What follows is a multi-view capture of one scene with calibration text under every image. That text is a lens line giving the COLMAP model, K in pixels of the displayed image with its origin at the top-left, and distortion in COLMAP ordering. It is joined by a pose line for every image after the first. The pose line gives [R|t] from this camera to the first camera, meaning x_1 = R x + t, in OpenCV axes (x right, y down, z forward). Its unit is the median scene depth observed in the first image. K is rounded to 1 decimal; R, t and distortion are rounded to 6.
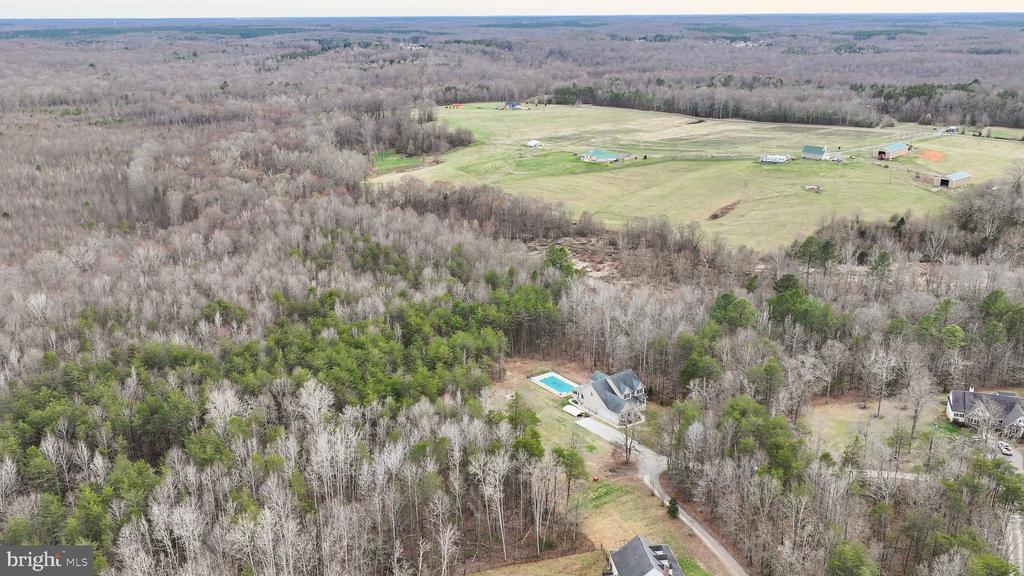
lens RADIAL K [[832.2, 0, 512.0], [0, 832.2, 288.0], [0, 0, 1]] dist [0.007721, -0.015495]
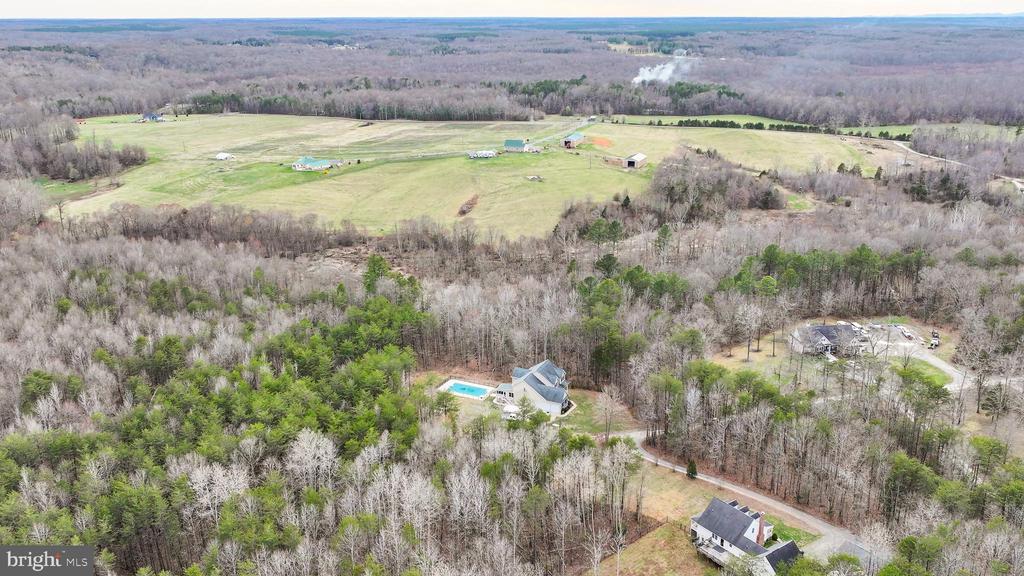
lens RADIAL K [[832.2, 0, 512.0], [0, 832.2, 288.0], [0, 0, 1]] dist [0.007721, -0.015495]
pose [[0.882717, -0.141652, 0.448046, -0.110927], [0.143428, 0.989201, 0.030166, -0.009150], [-0.447481, 0.037635, 0.893501, 0.029138]]
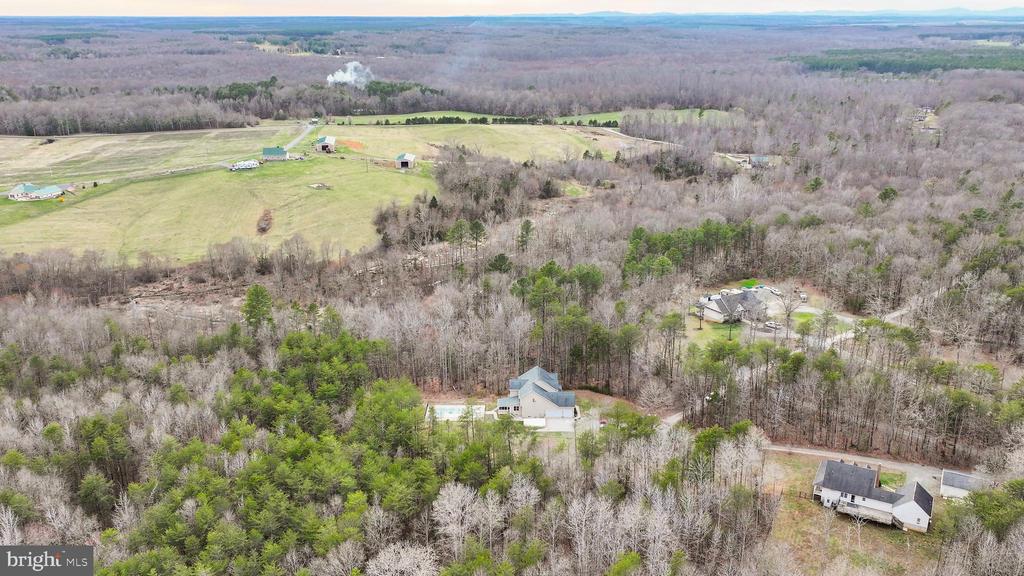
lens RADIAL K [[832.2, 0, 512.0], [0, 832.2, 288.0], [0, 0, 1]] dist [0.007721, -0.015495]
pose [[0.598245, -0.244011, 0.763257, -0.197225], [0.247083, 0.962269, 0.113969, -0.036893], [-0.762268, 0.120407, 0.635963, 0.118588]]
